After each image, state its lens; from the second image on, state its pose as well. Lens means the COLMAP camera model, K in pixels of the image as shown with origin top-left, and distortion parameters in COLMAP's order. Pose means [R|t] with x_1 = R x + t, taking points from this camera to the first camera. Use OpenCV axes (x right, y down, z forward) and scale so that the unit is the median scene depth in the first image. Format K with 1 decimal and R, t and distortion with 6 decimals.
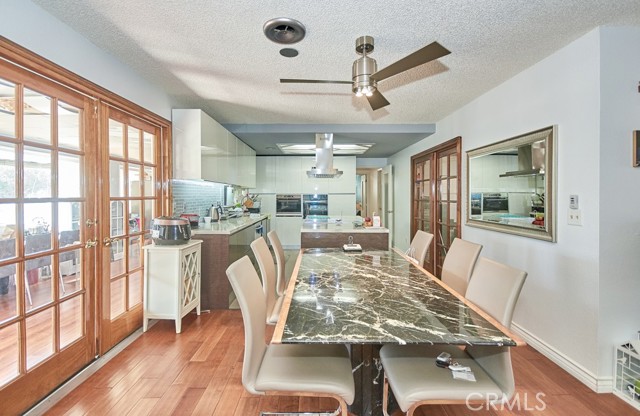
lens RADIAL K [[290.2, 0, 321.6], [0, 290.2, 198.8], [0, 0, 1]] dist [0.014261, -0.009626]
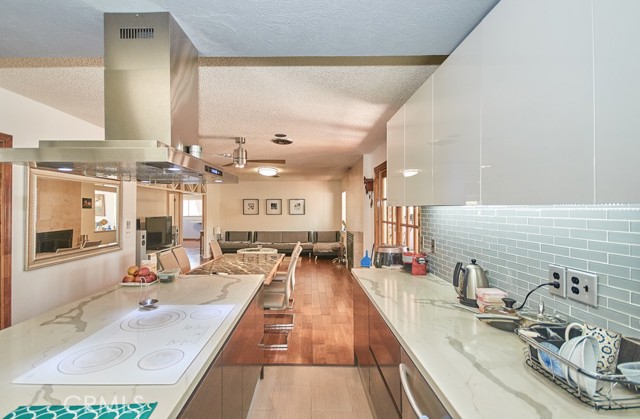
lens RADIAL K [[298.2, 0, 307.0], [0, 298.2, 205.6], [0, 0, 1]] dist [0.013731, 0.000071]
pose [[-0.999627, -0.000203, 0.027313, -0.200529], [-0.000258, 0.999998, -0.002000, -0.064991], [-0.027312, -0.002006, -0.999625, 1.788679]]
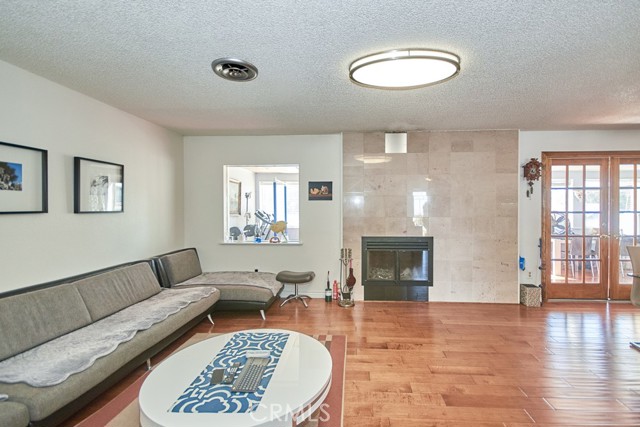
lens RADIAL K [[290.5, 0, 332.5], [0, 290.5, 212.4], [0, 0, 1]] dist [0.001805, 0.000161]
pose [[-0.080666, 0.010955, -0.996681, 0.779416], [-0.010372, 0.999876, 0.011830, -0.000358], [0.996687, 0.011291, -0.080542, -0.378284]]
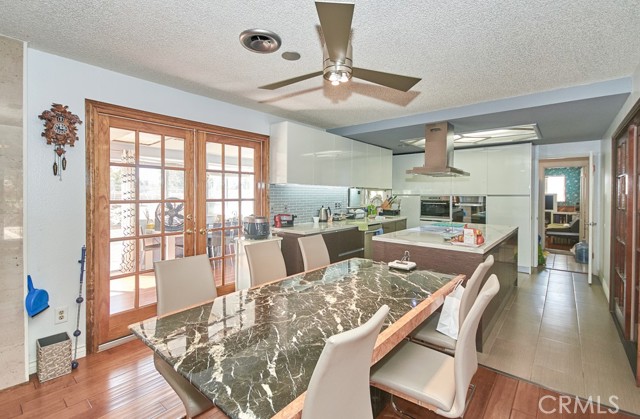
lens RADIAL K [[297.3, 0, 320.1], [0, 297.3, 197.0], [0, 0, 1]] dist [0.002804, 0.000280]
pose [[0.761040, 0.009852, -0.648630, 0.416531], [-0.012055, 0.999927, 0.001043, -0.016925], [0.648592, 0.007026, 0.761104, 0.198659]]
